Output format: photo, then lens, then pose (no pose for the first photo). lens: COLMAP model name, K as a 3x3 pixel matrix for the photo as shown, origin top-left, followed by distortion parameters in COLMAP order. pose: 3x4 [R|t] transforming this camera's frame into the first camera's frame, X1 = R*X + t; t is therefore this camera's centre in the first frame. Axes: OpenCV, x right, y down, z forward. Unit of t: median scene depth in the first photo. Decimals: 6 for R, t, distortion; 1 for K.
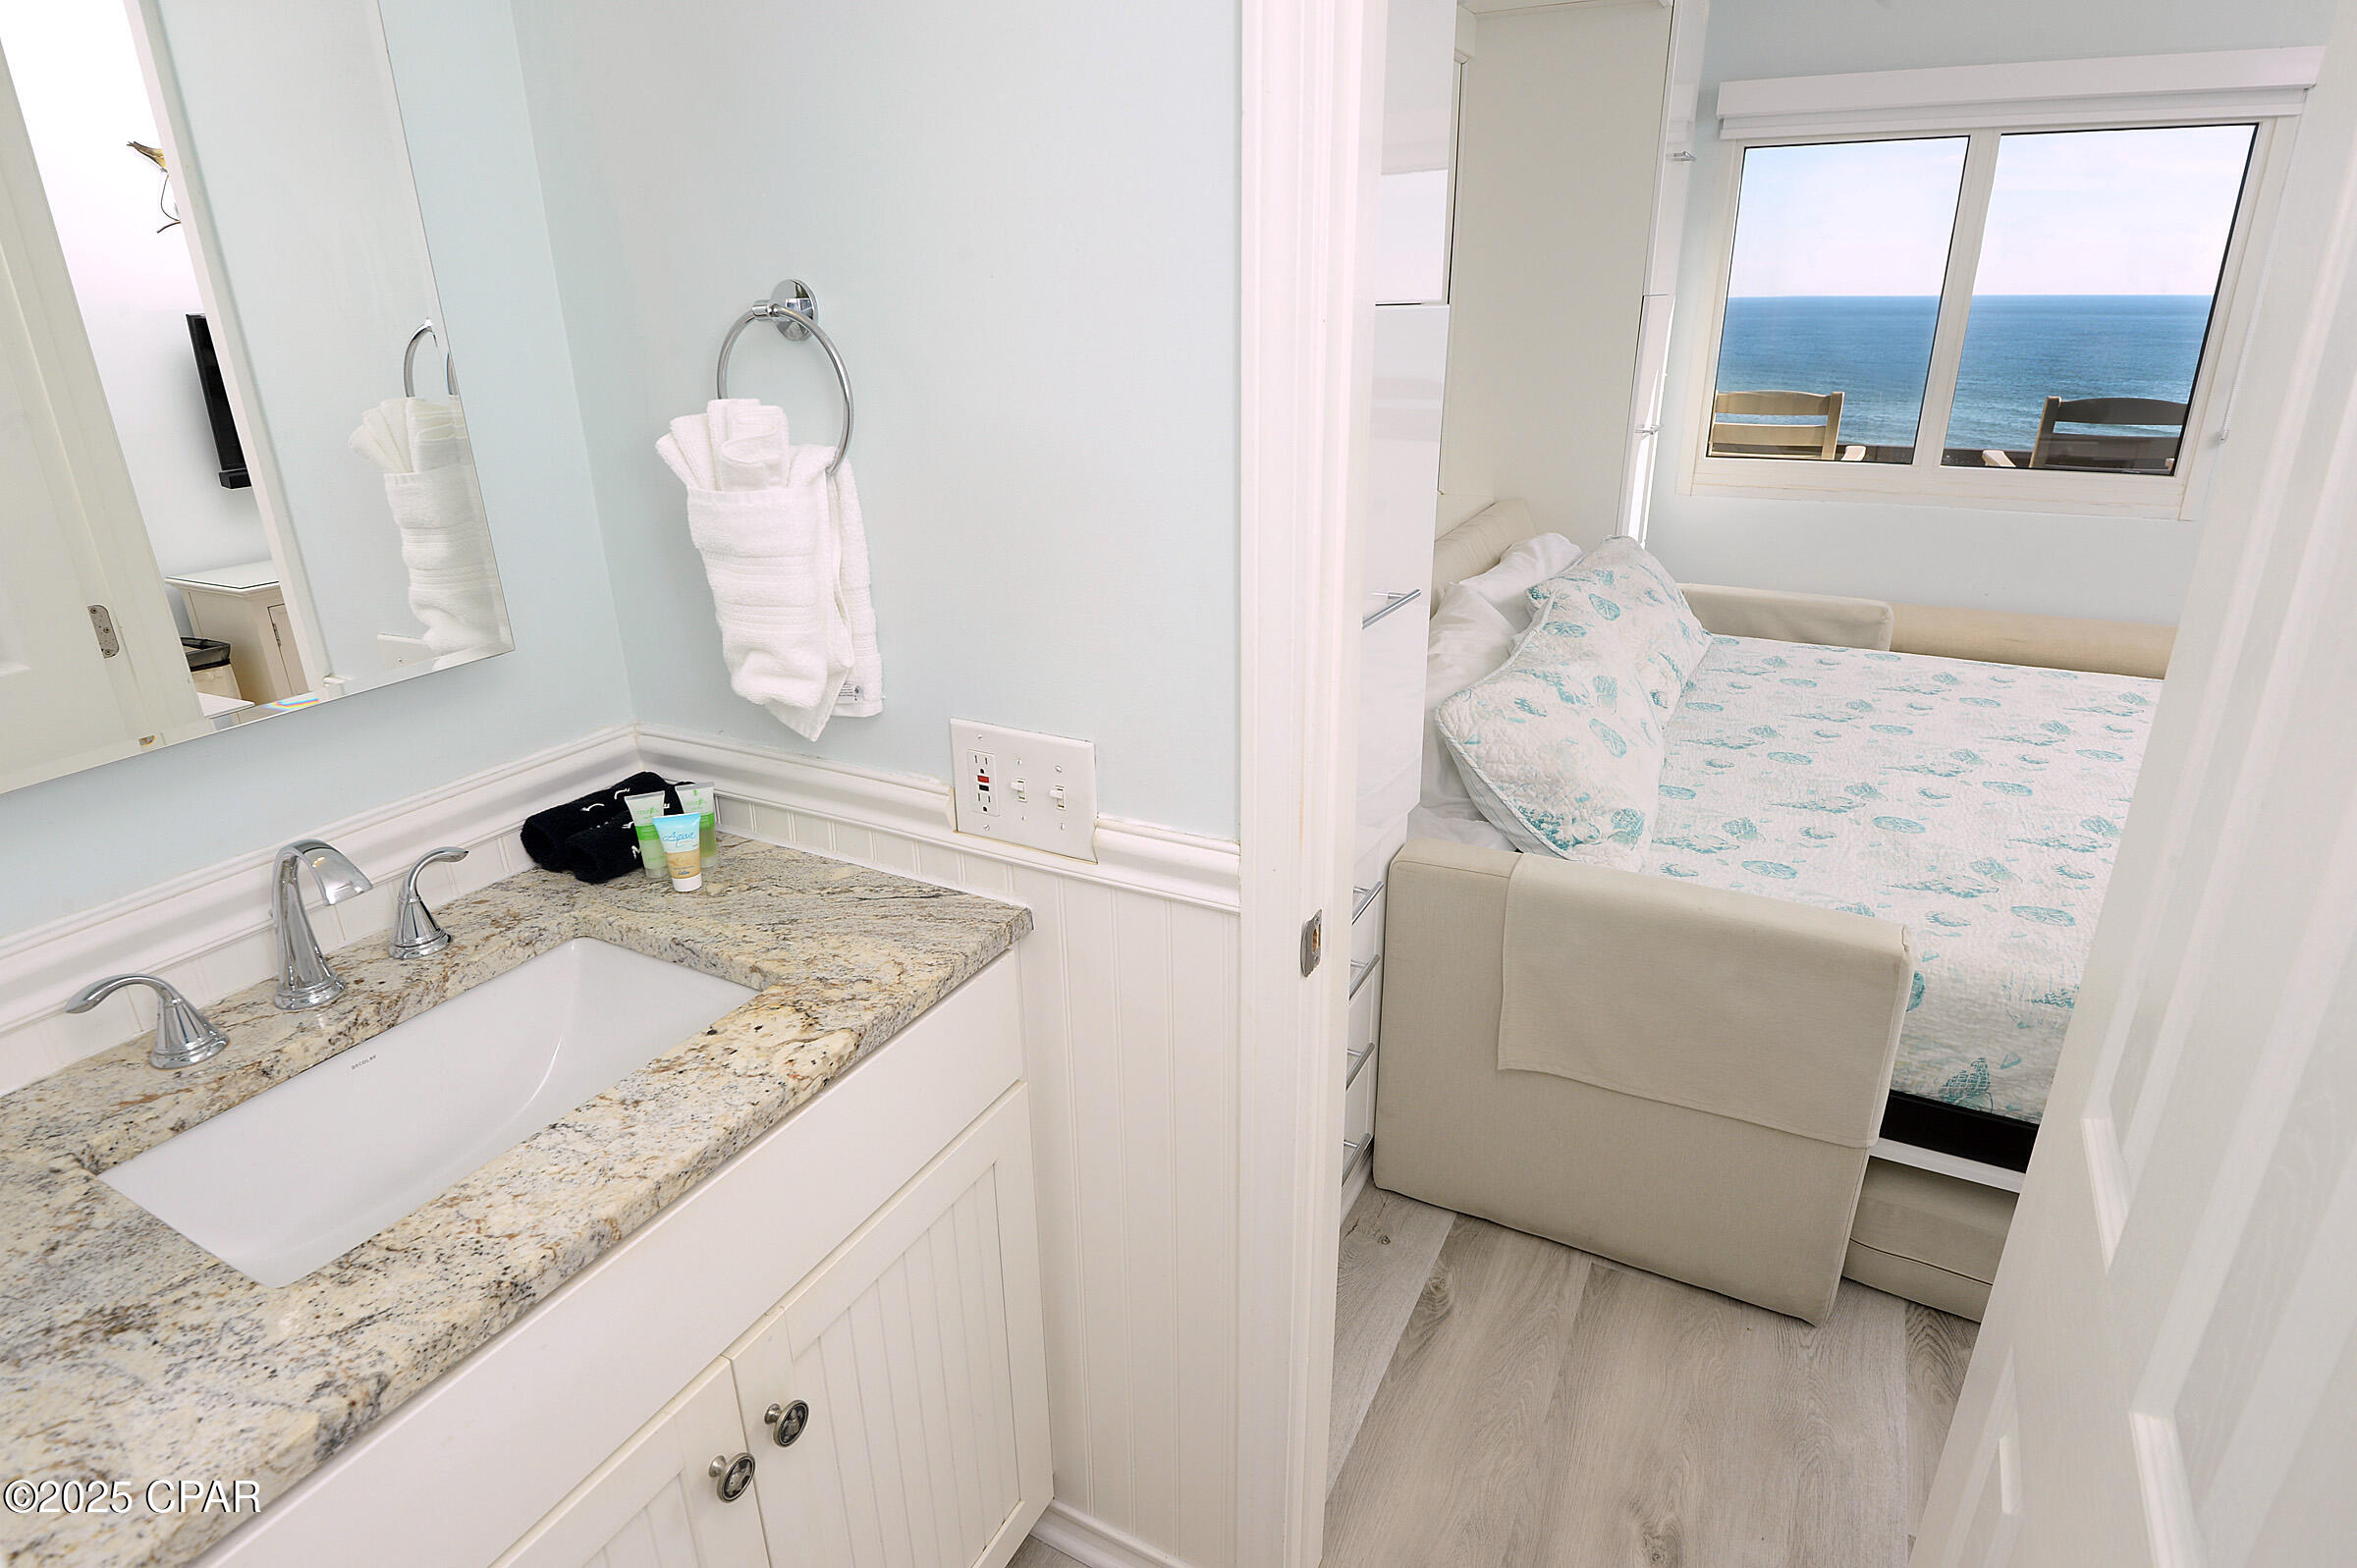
lens RADIAL K [[1237.9, 0, 1178.8], [0, 1237.9, 787.3], [0, 0, 1]] dist [-0.013521, 0.000486]
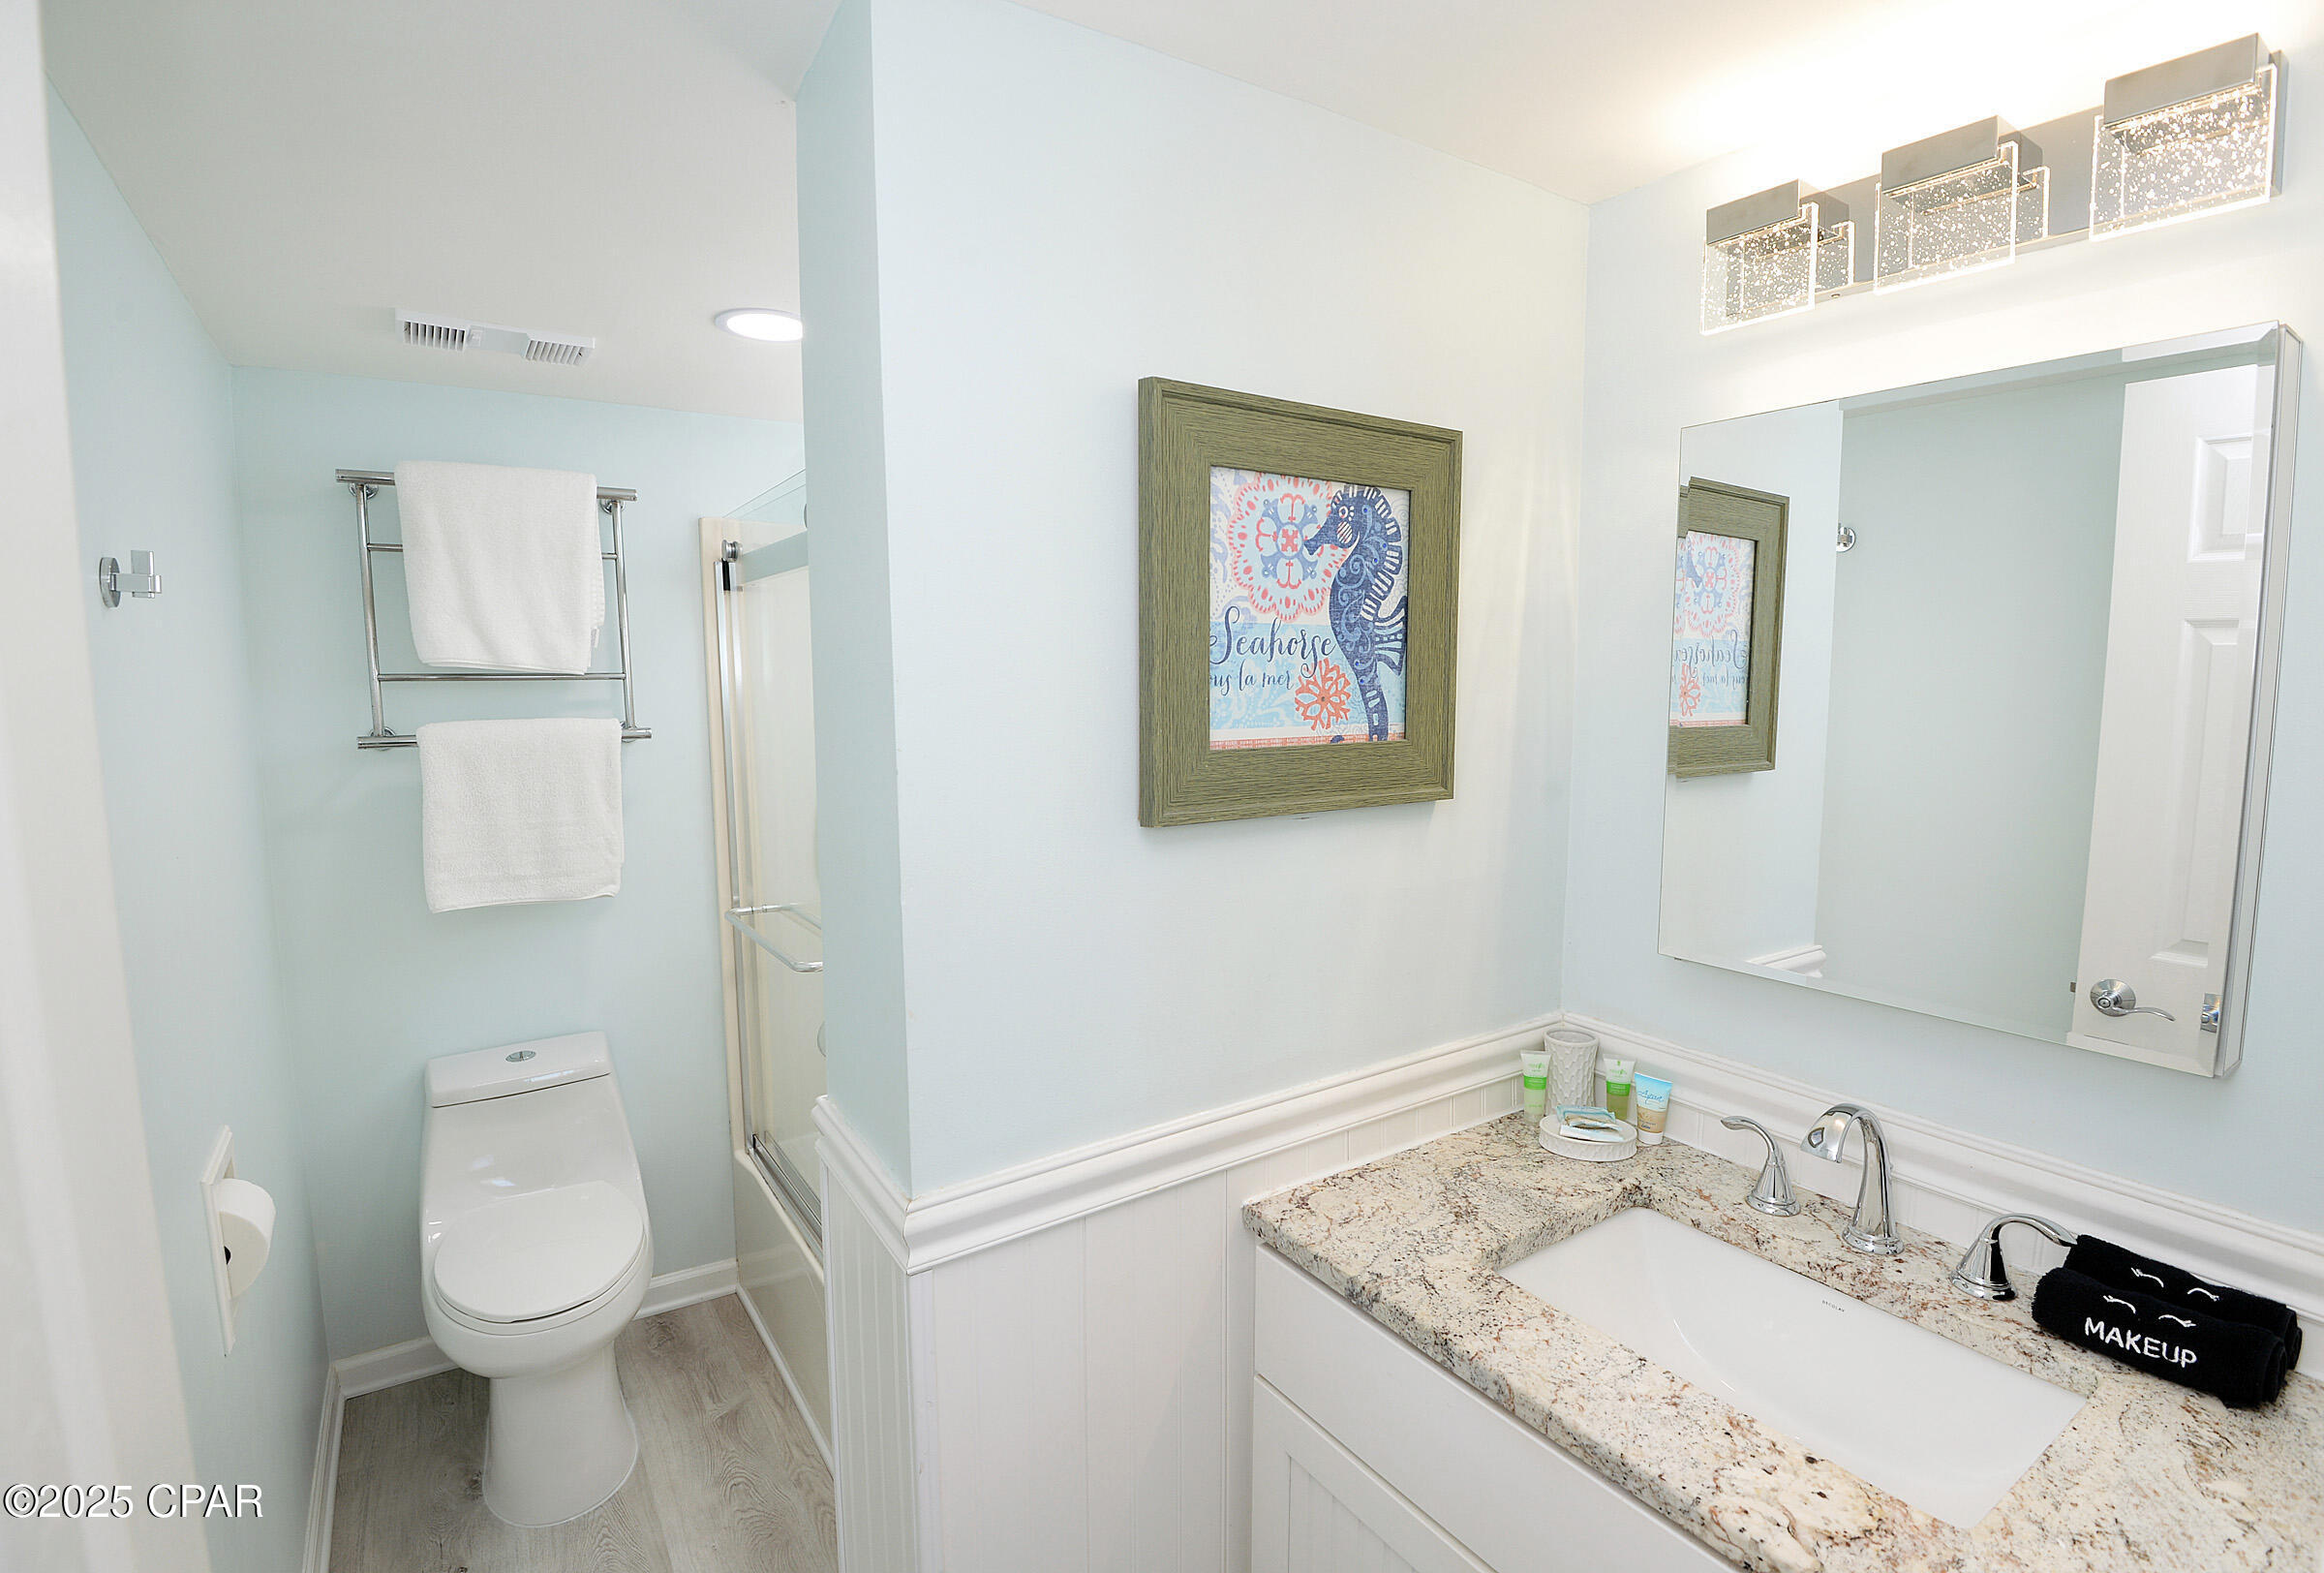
lens RADIAL K [[1107.4, 0, 1167.6], [0, 1107.4, 779.0], [0, 0, 1]] dist [0.002870, -0.000459]
pose [[-0.476006, 0.099962, -0.873742, 0.523403], [-0.314349, 0.908543, 0.275197, -0.341874], [0.821342, 0.405656, -0.401050, 0.810341]]
